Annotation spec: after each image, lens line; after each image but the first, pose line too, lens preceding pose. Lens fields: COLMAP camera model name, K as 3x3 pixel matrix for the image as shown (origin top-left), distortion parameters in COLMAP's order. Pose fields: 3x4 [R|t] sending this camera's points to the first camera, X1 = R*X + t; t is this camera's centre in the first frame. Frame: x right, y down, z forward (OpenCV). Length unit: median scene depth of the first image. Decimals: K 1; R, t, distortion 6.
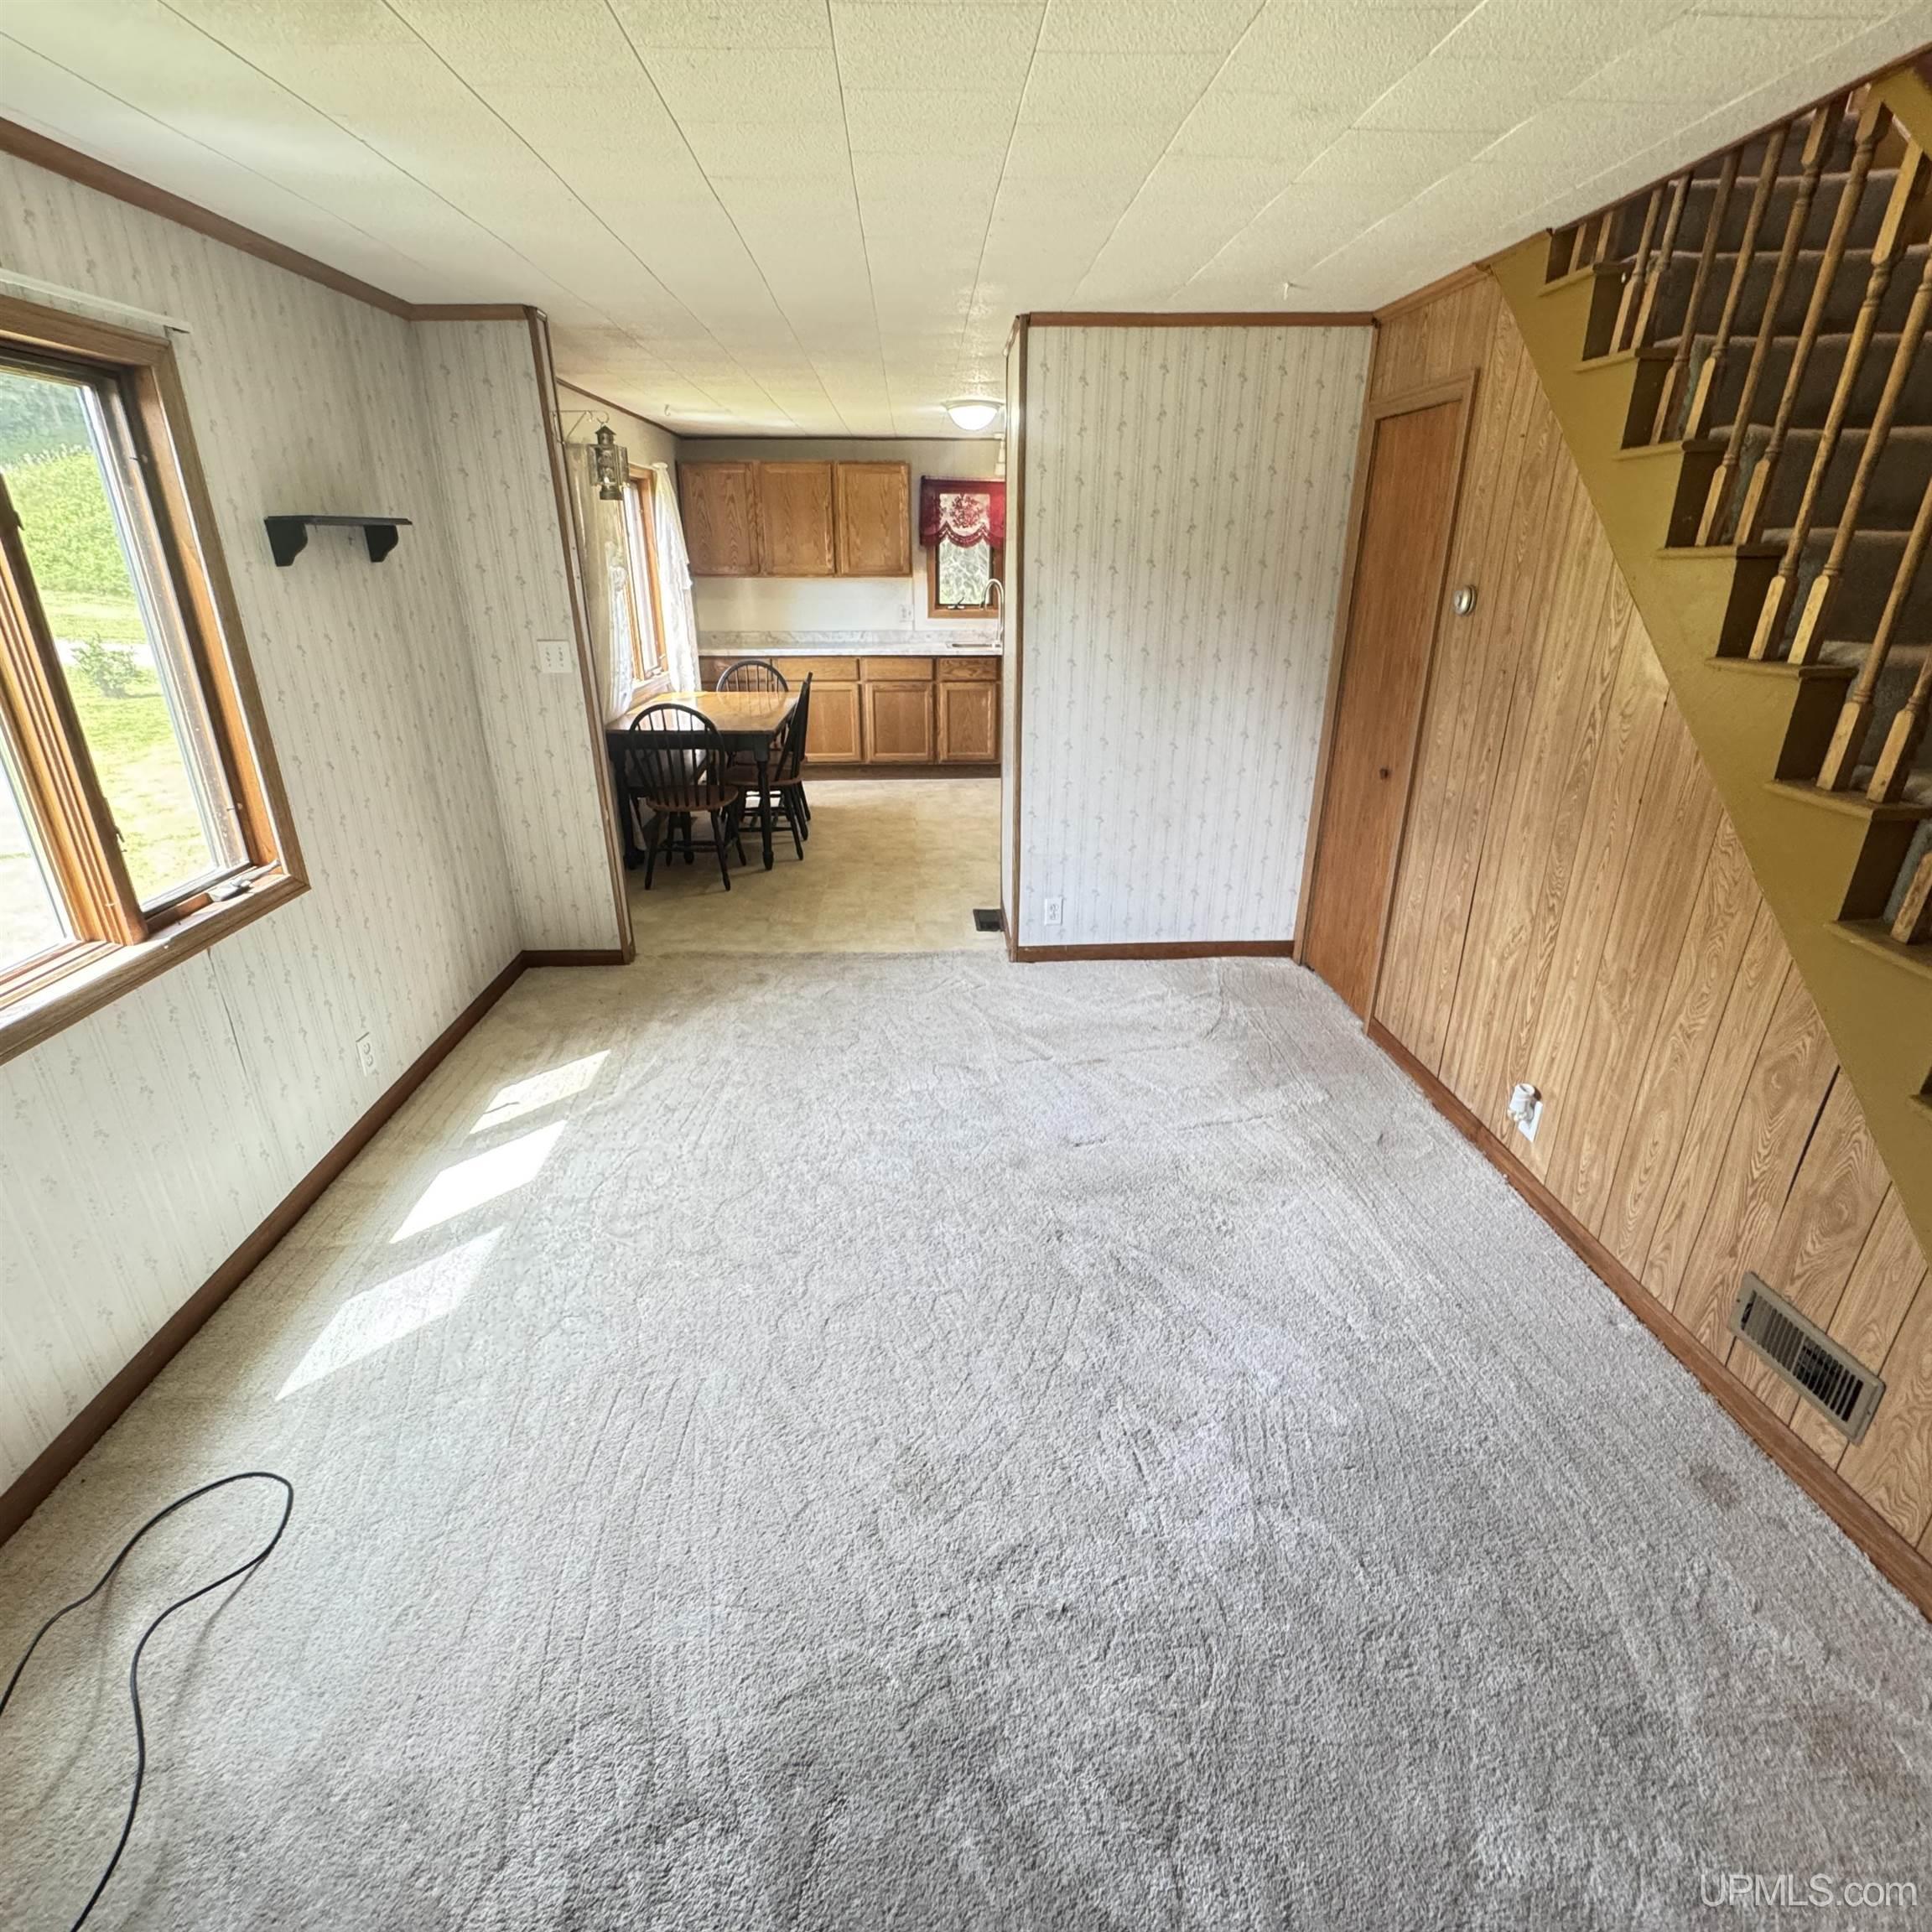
lens RADIAL K [[1030.8, 0, 960.3], [0, 1030.8, 967.1], [0, 0, 1]] dist [-0.007354, 0.001555]
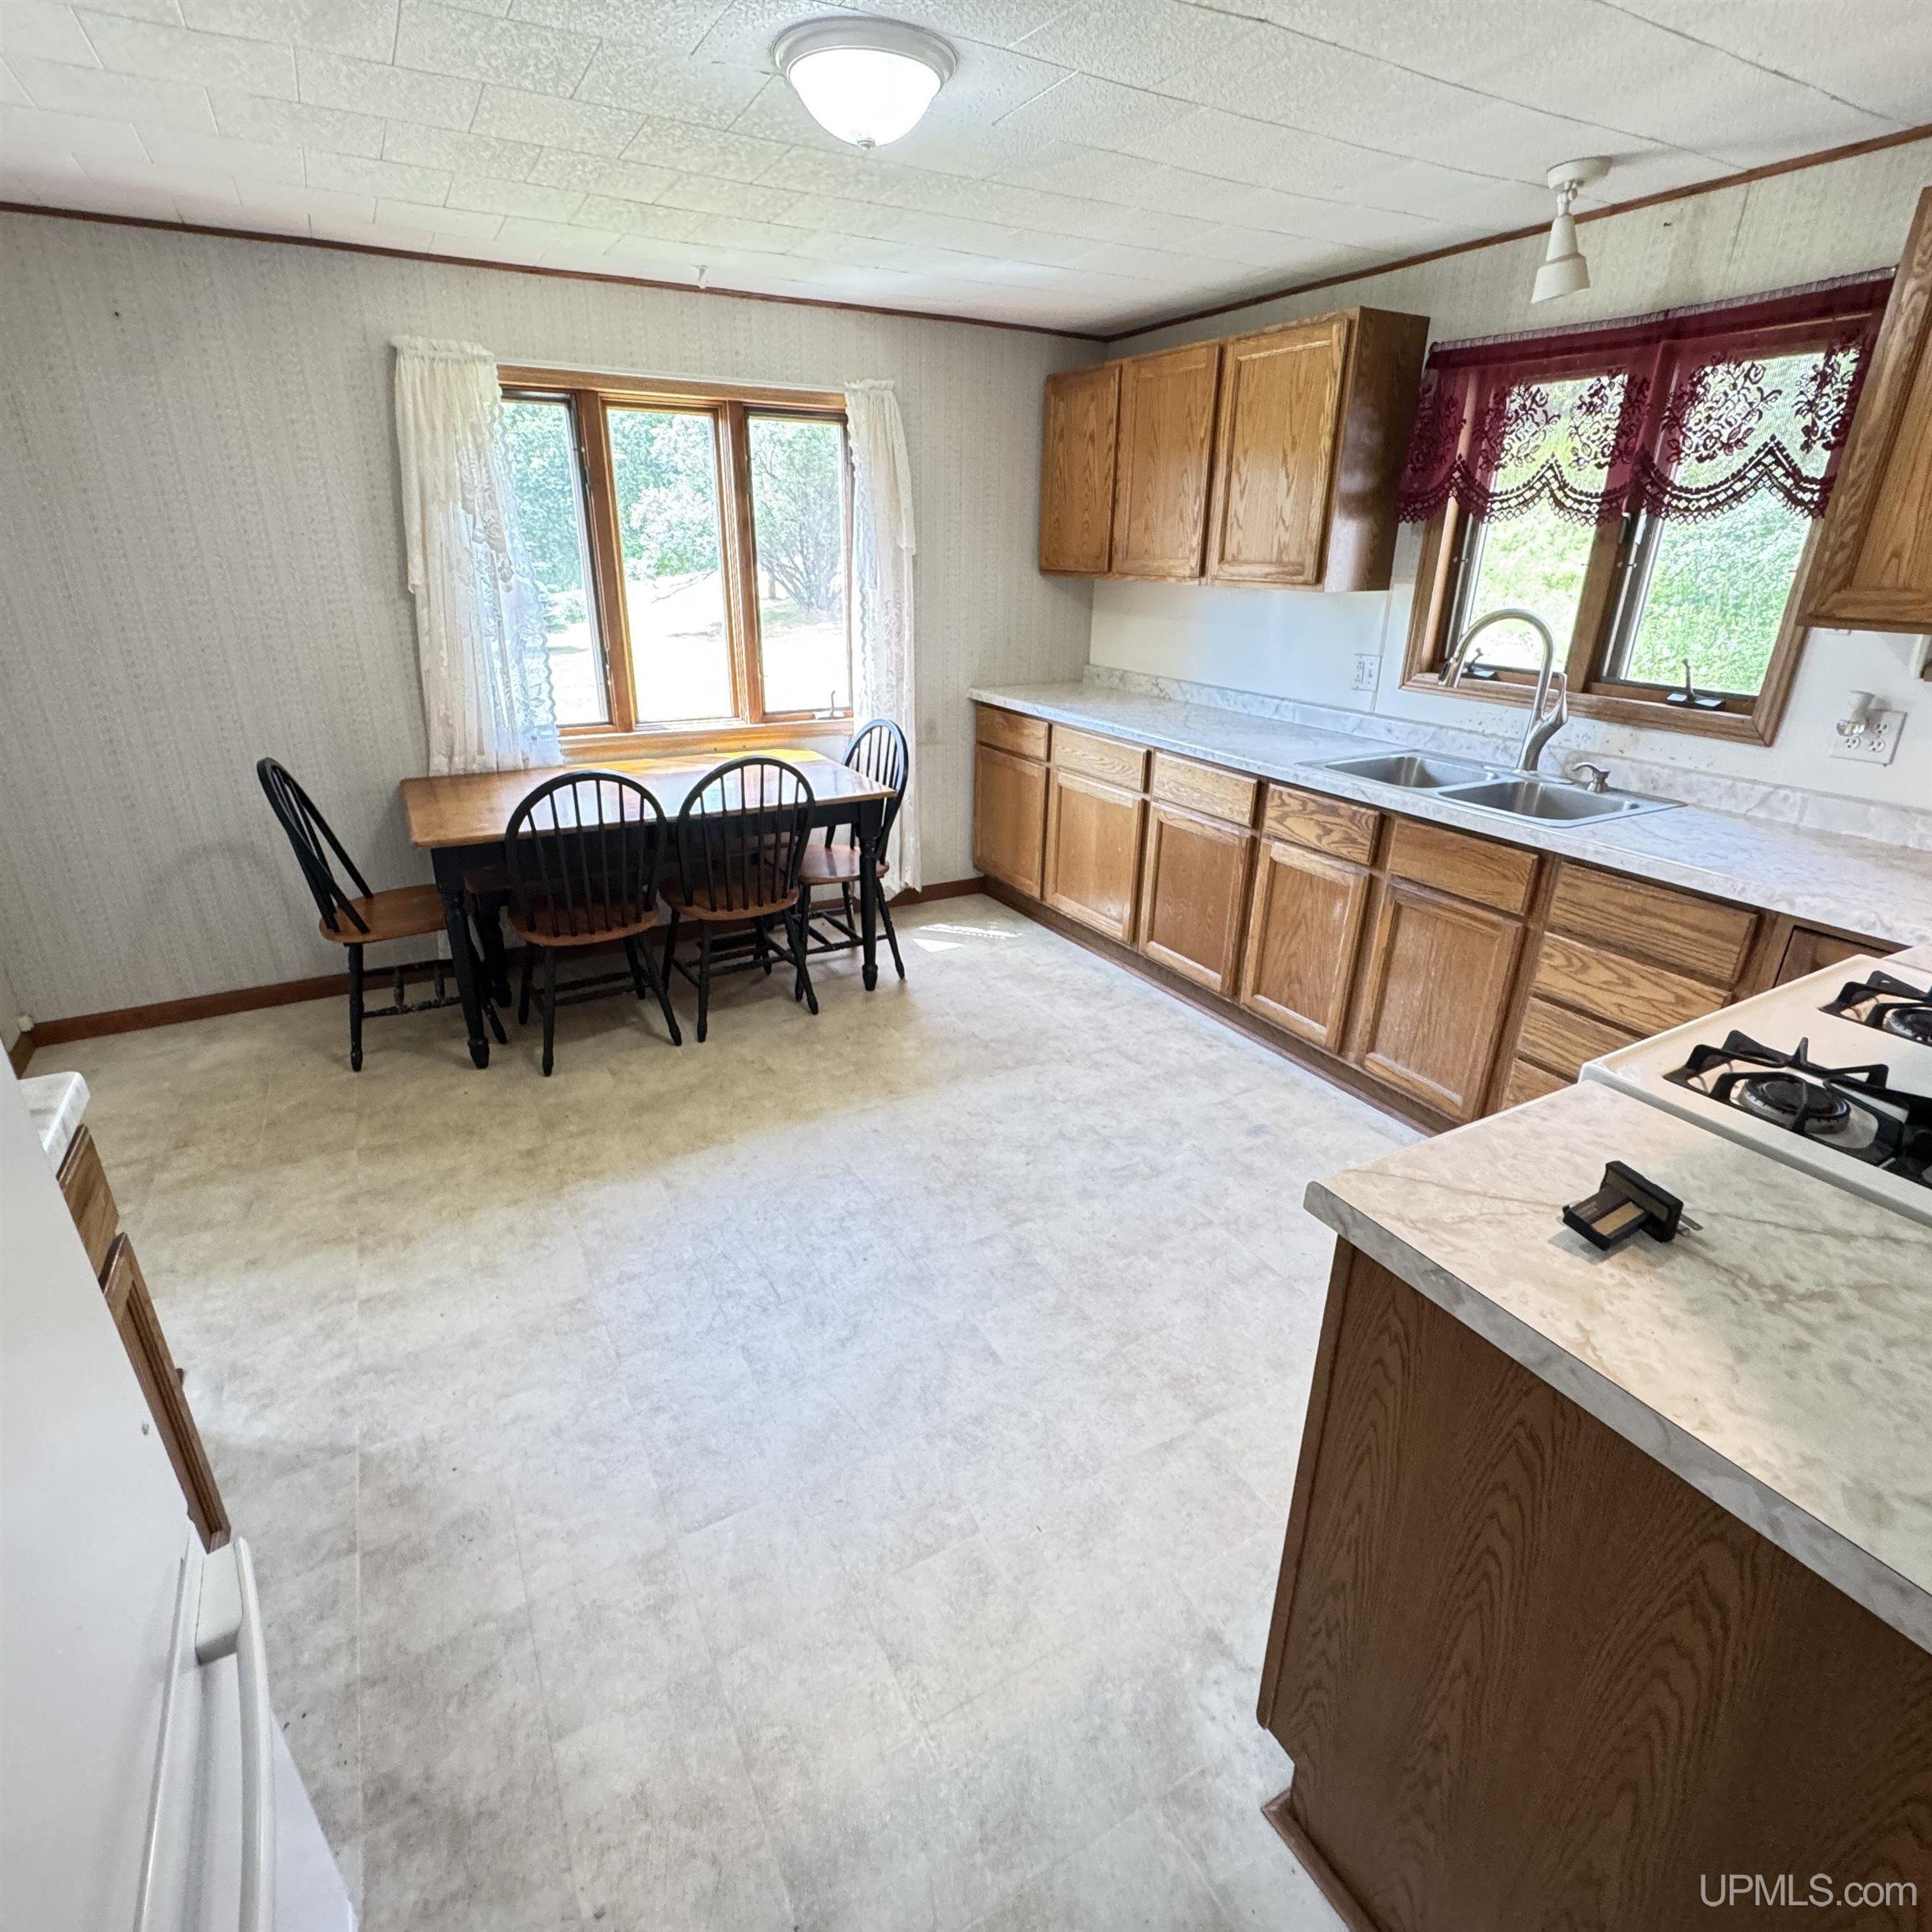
lens RADIAL K [[1030.8, 0, 962.6], [0, 1030.8, 960.7], [0, 0, 1]] dist [-0.007354, 0.001555]
pose [[0.443936, 0.343757, -0.827497, 0.321110], [-0.348068, 0.917122, 0.194258, -0.290221], [0.825694, 0.201787, 0.526794, 0.734529]]
